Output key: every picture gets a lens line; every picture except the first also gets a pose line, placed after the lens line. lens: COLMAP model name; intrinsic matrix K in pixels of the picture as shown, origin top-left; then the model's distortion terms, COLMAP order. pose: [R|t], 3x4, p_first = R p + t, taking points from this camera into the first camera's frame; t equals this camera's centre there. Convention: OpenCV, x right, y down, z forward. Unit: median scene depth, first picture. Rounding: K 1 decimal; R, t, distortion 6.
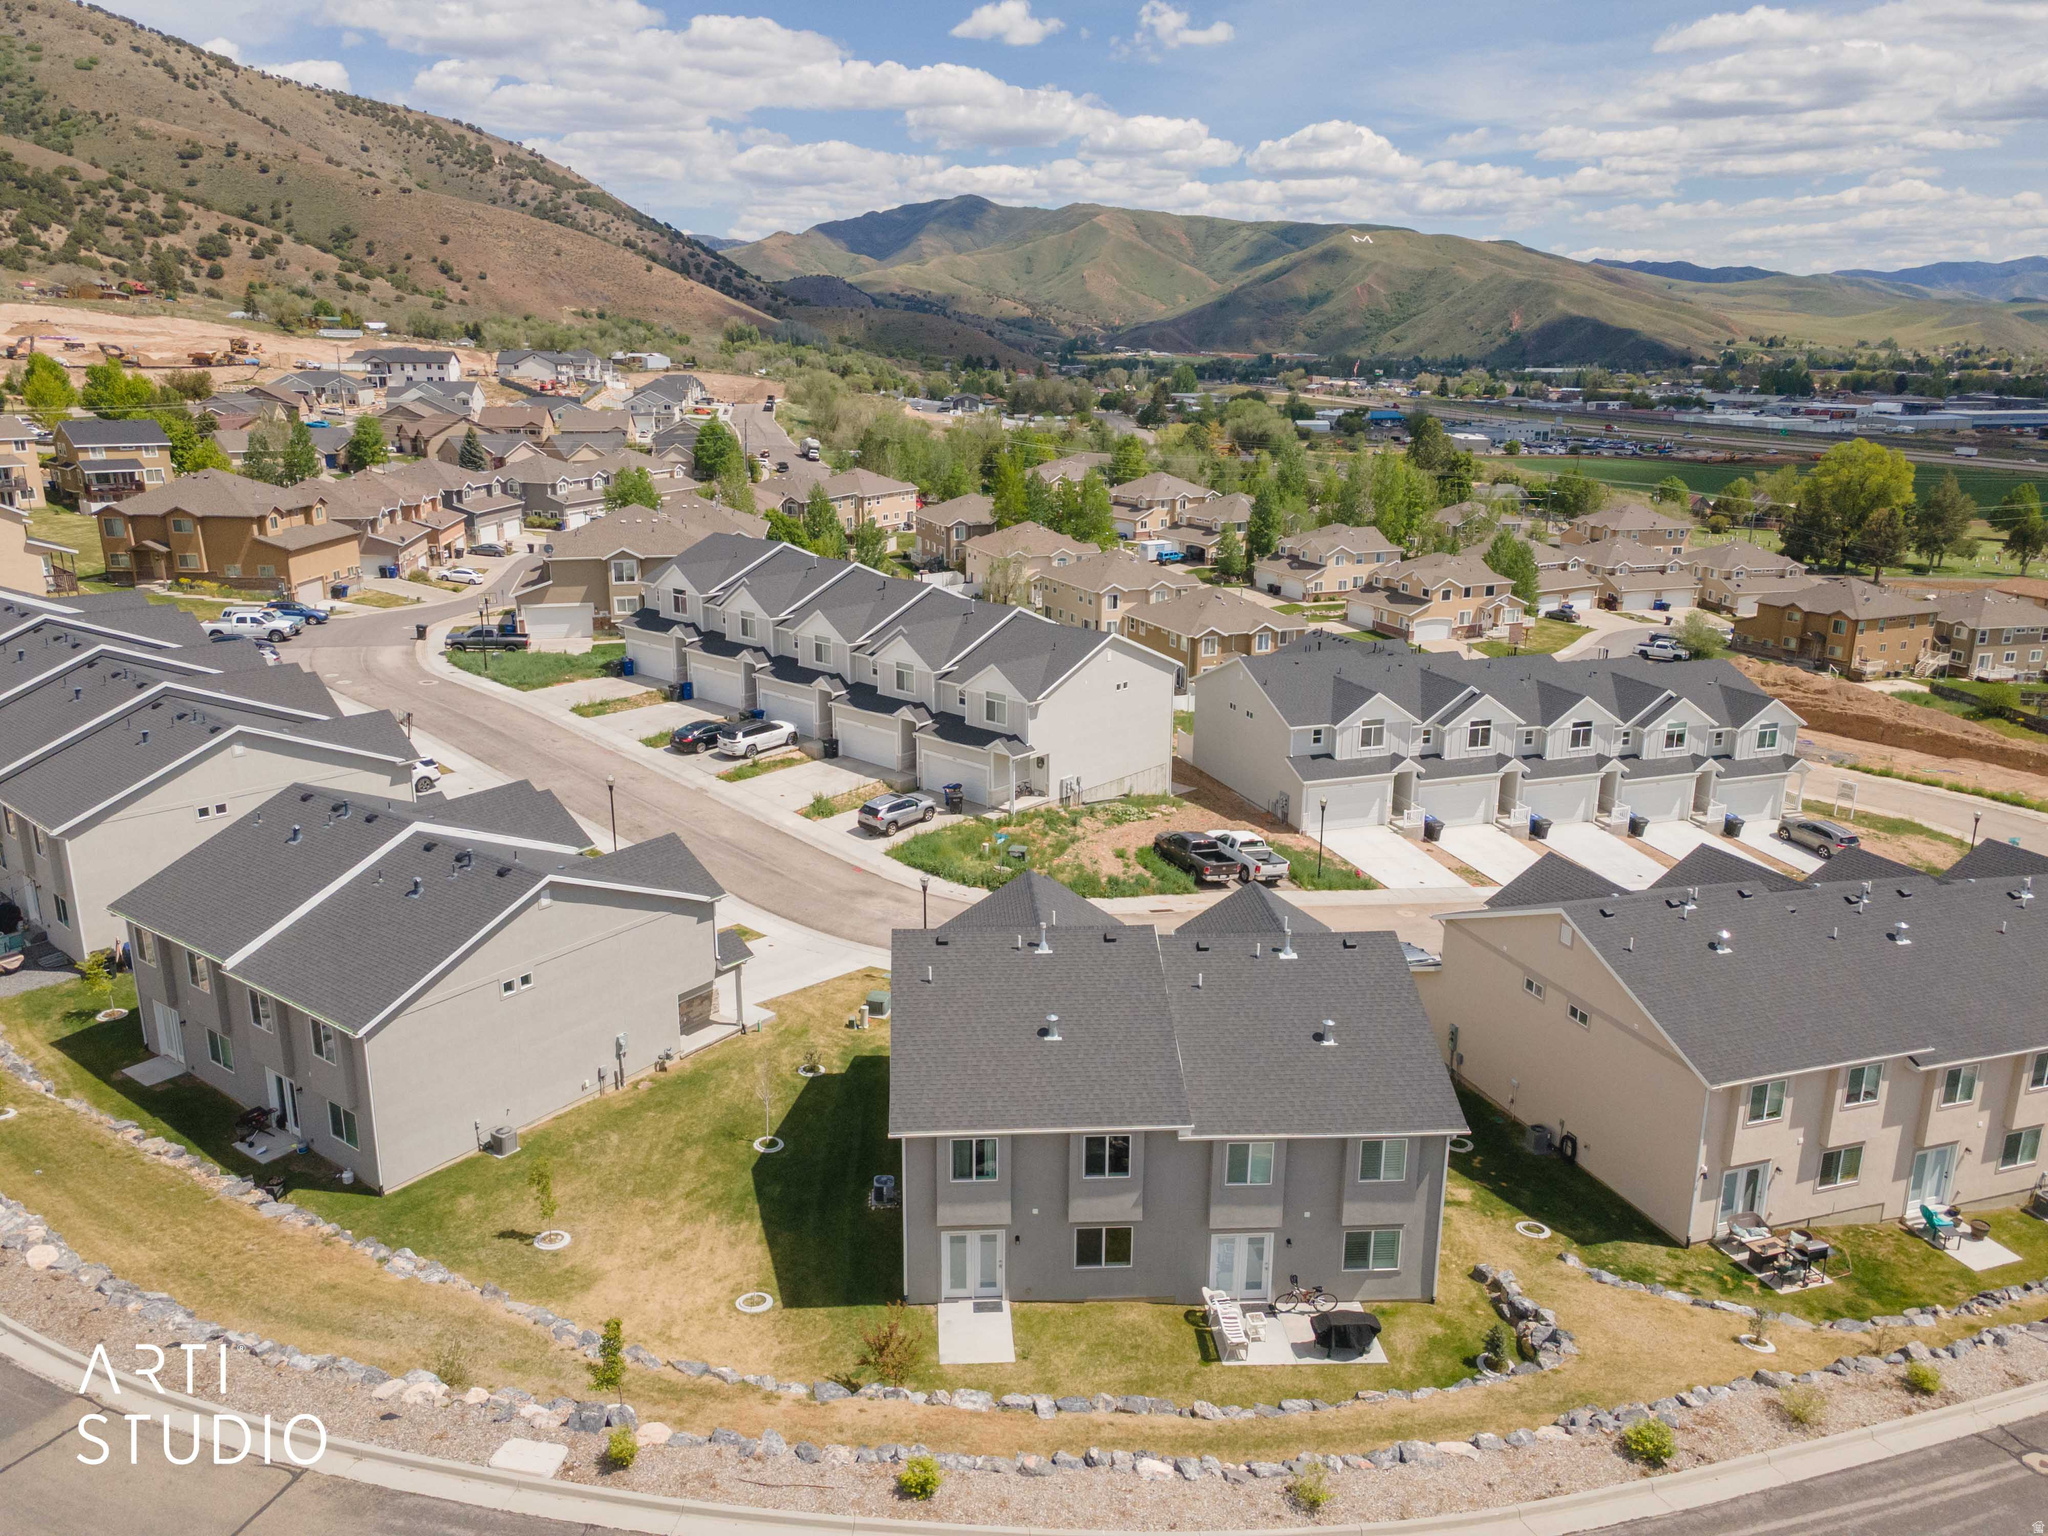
lens RADIAL K [[1491.9, 0, 1005.6], [0, 1491.9, 764.2], [0, 0, 1]] dist [0.021113, 0.050076]
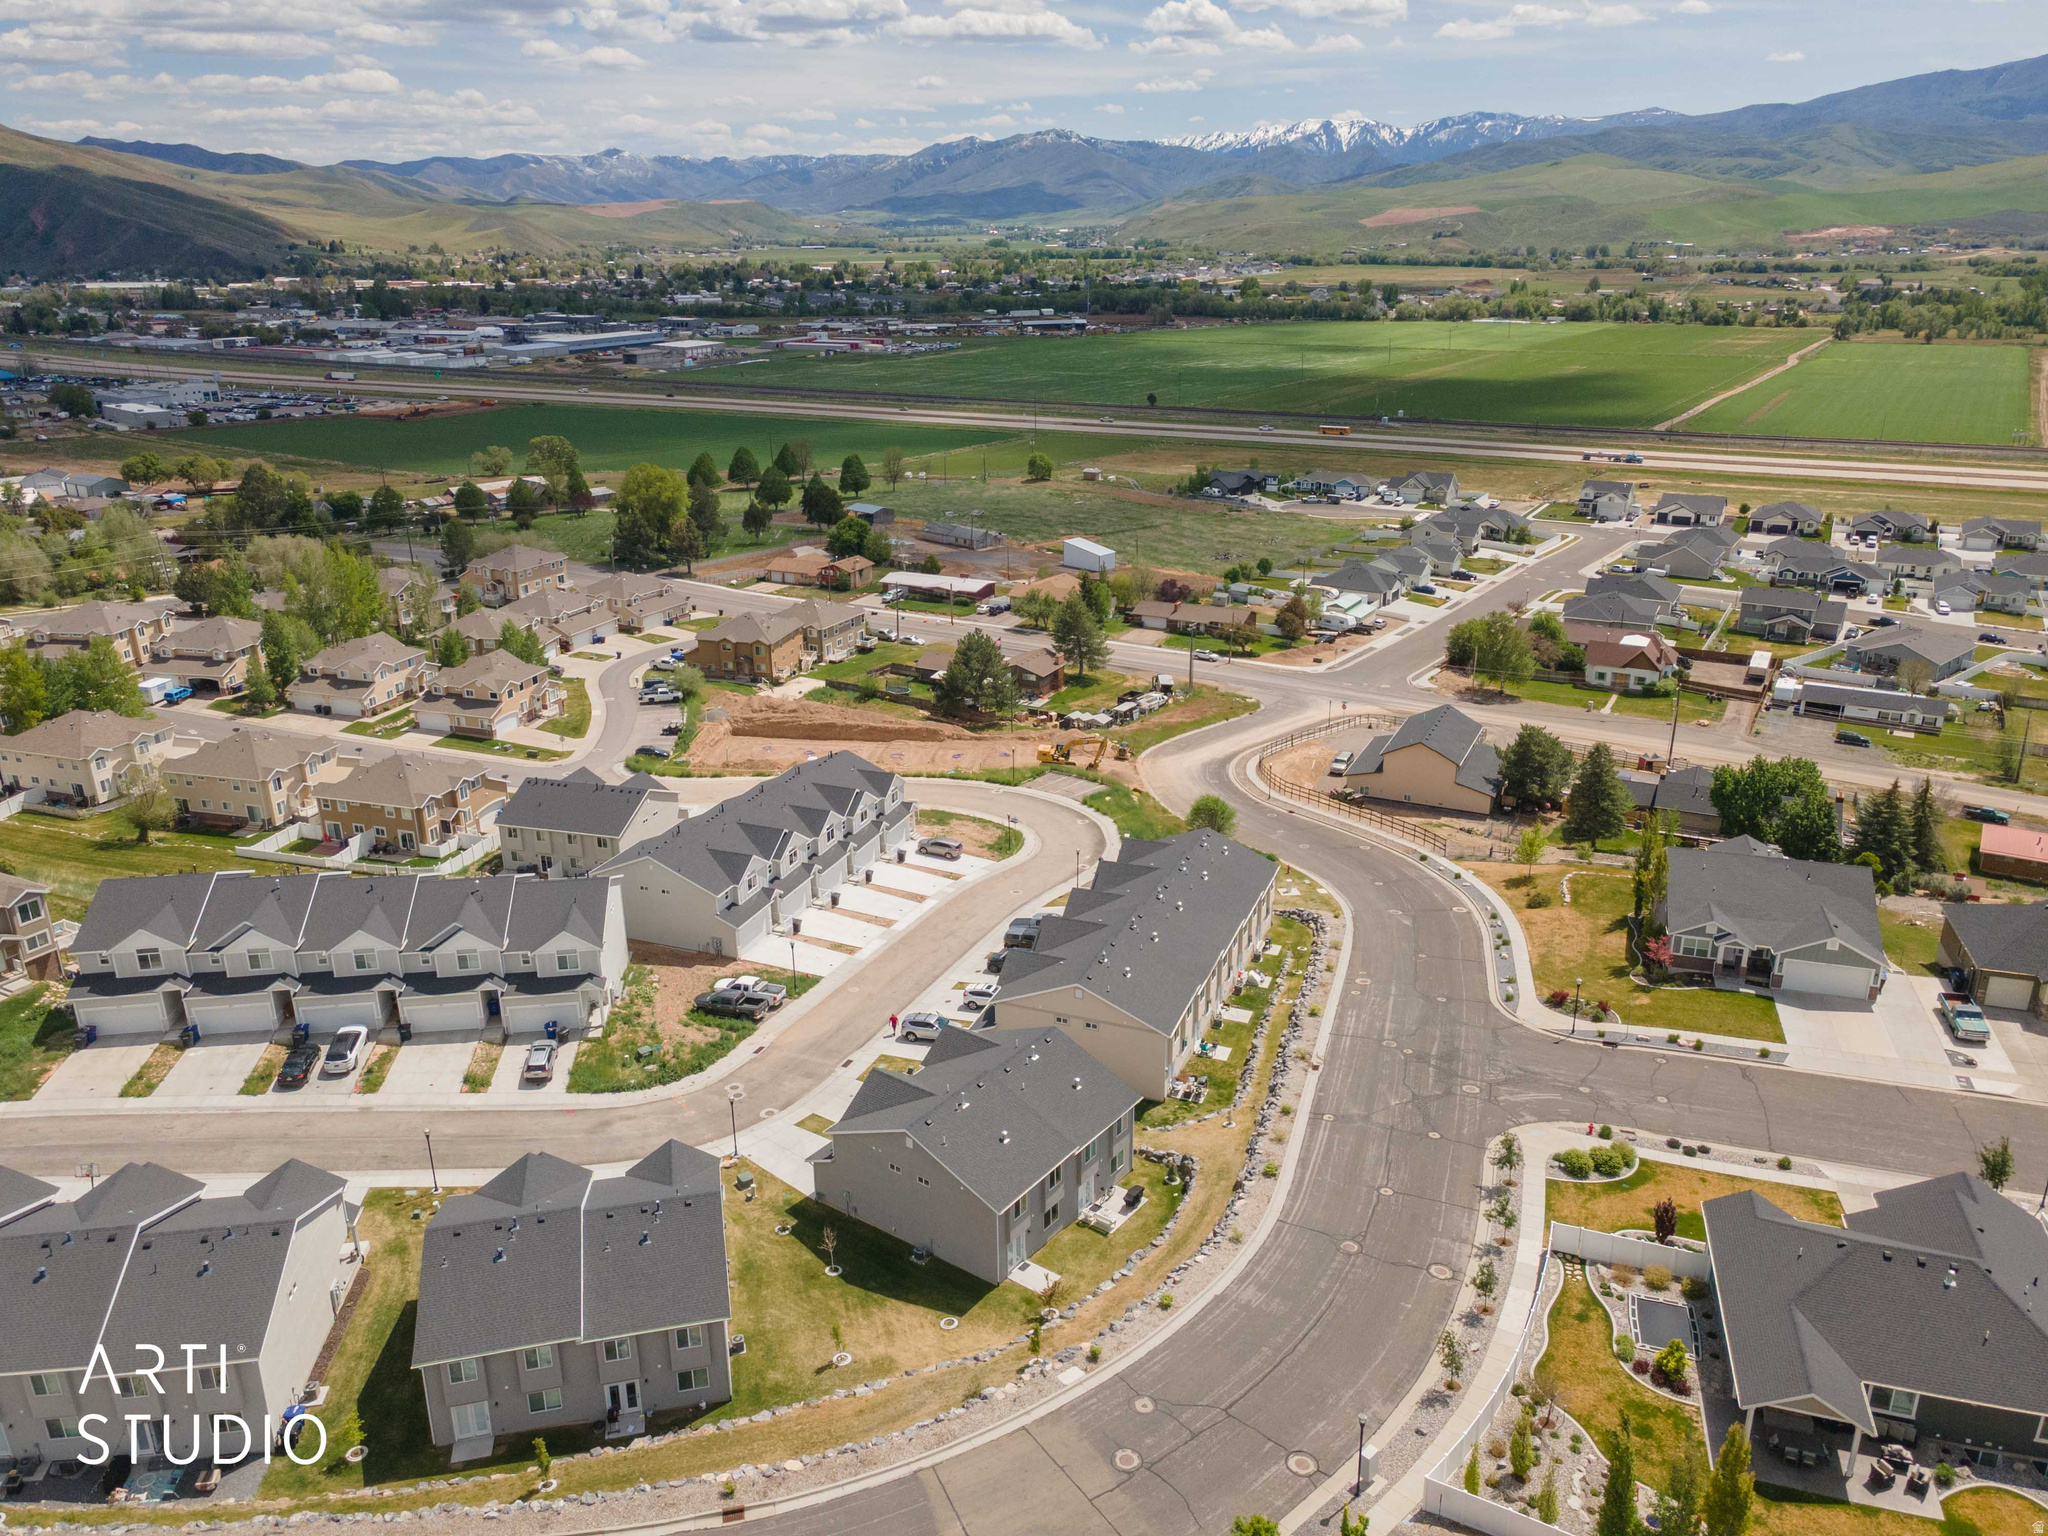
lens RADIAL K [[1491.9, 0, 1005.6], [0, 1491.9, 764.2], [0, 0, 1]] dist [0.021113, 0.050076]
pose [[0.645843, -0.273378, 0.712847, -0.484828], [0.224169, 0.960441, 0.165233, -0.248423], [-0.729818, 0.053083, 0.681577, -0.178971]]
